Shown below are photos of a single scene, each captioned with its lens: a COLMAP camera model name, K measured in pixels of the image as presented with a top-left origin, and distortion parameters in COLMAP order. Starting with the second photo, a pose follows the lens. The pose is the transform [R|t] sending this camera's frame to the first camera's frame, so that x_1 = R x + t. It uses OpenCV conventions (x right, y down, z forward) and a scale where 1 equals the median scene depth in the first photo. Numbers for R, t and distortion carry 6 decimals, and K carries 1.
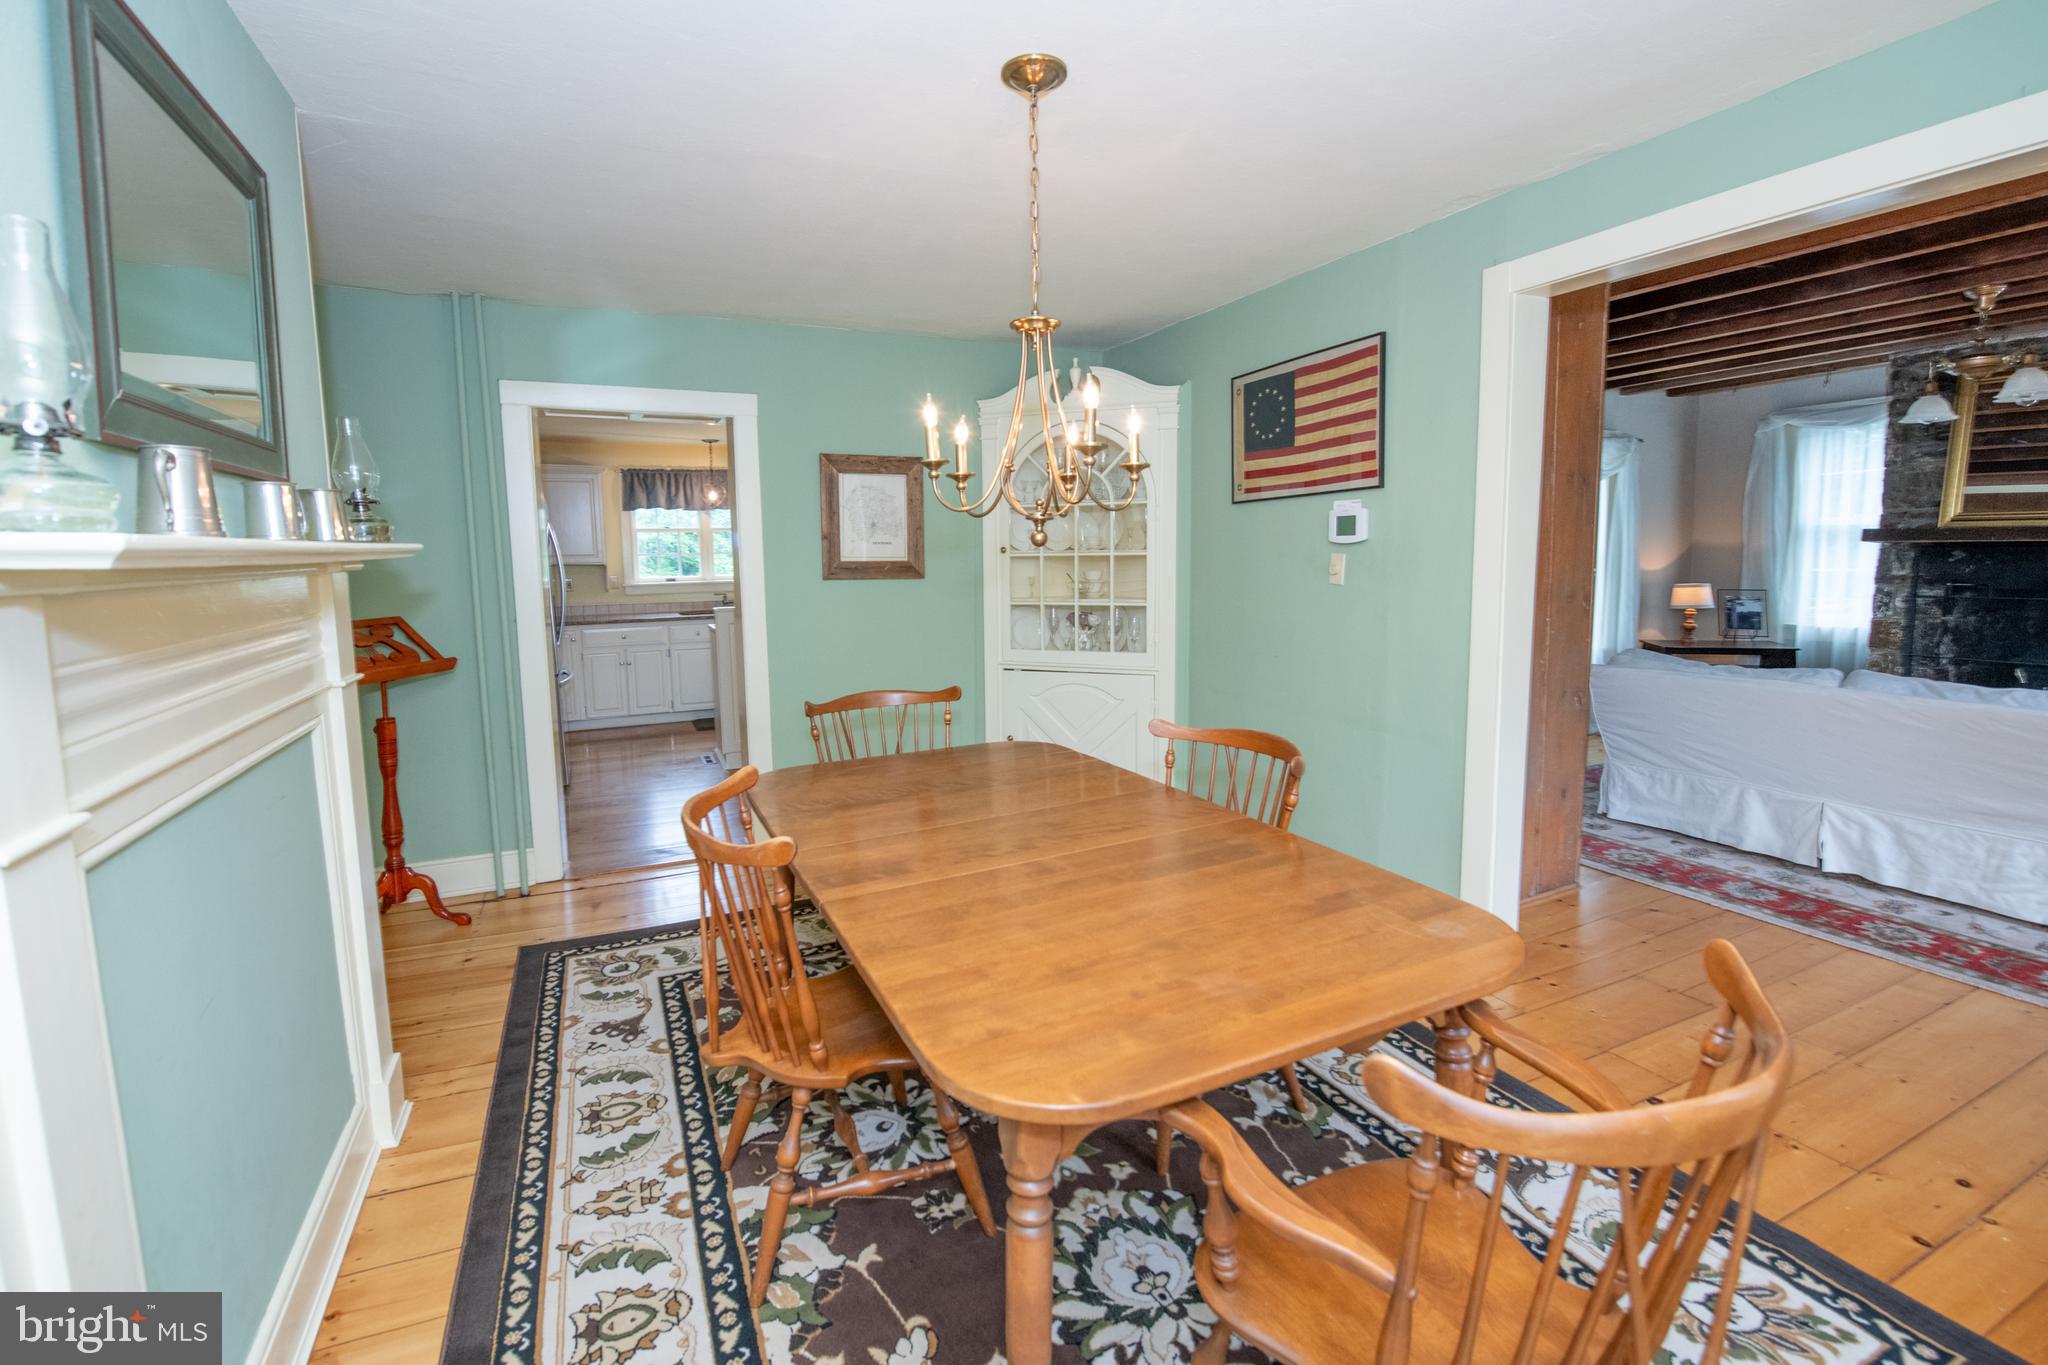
lens RADIAL K [[886.6, 0, 996.9], [0, 886.6, 659.3], [0, 0, 1]] dist [-0.008662, -0.000178]
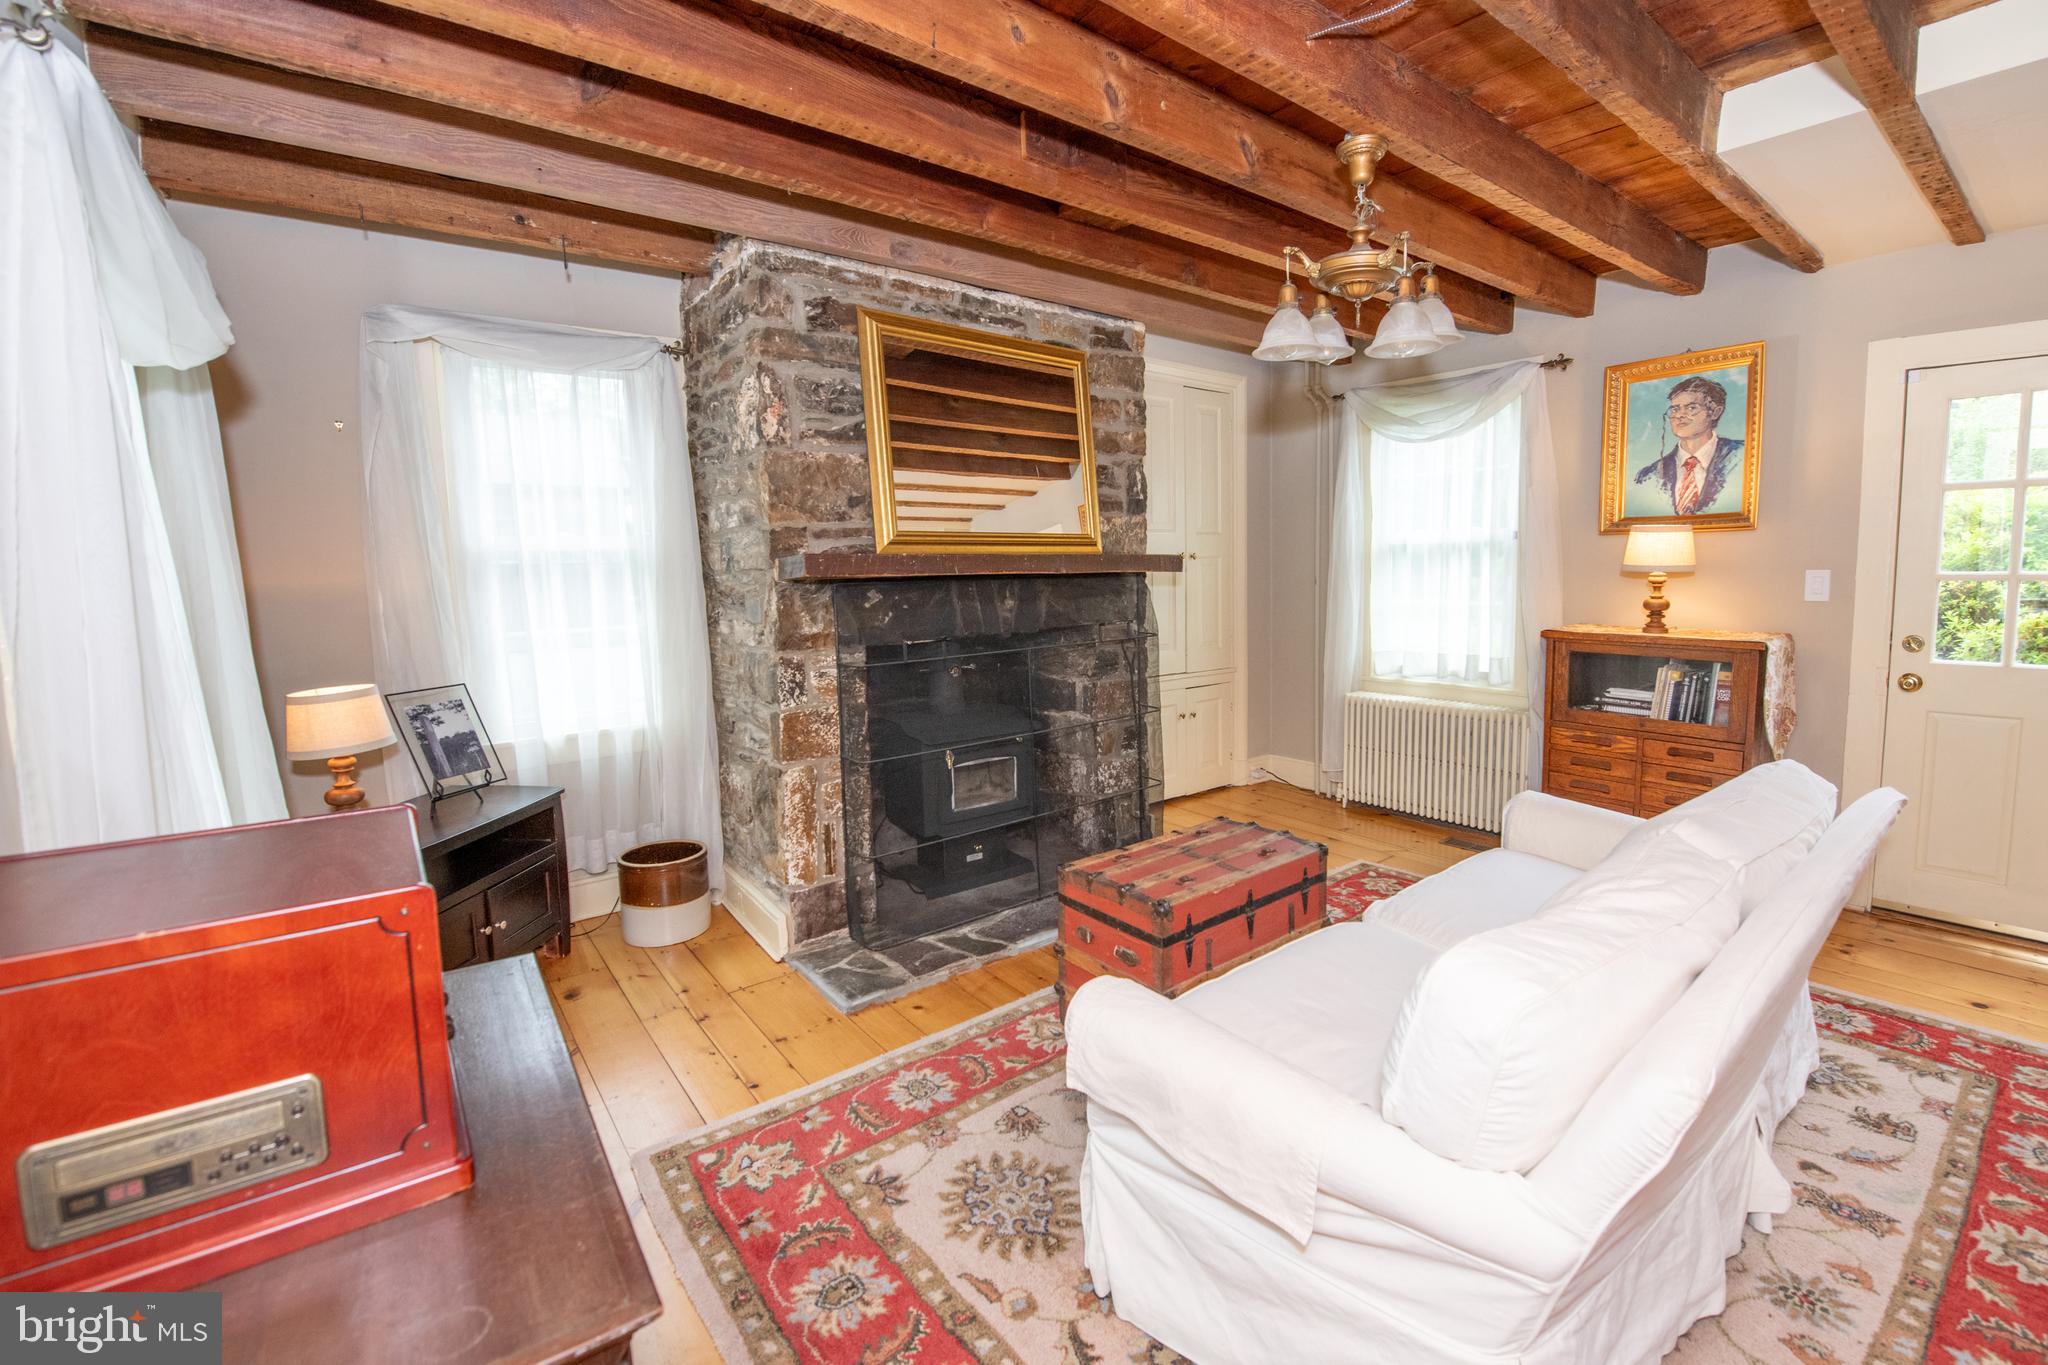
lens RADIAL K [[878.8, 0, 1031.1], [0, 878.8, 650.1], [0, 0, 1]] dist [-0.015840, -0.001002]
pose [[-0.254271, -0.063237, 0.965063, 0.425297], [0.142231, 0.984565, 0.101989, -0.125895], [-0.956617, 0.163195, -0.241353, 1.016874]]
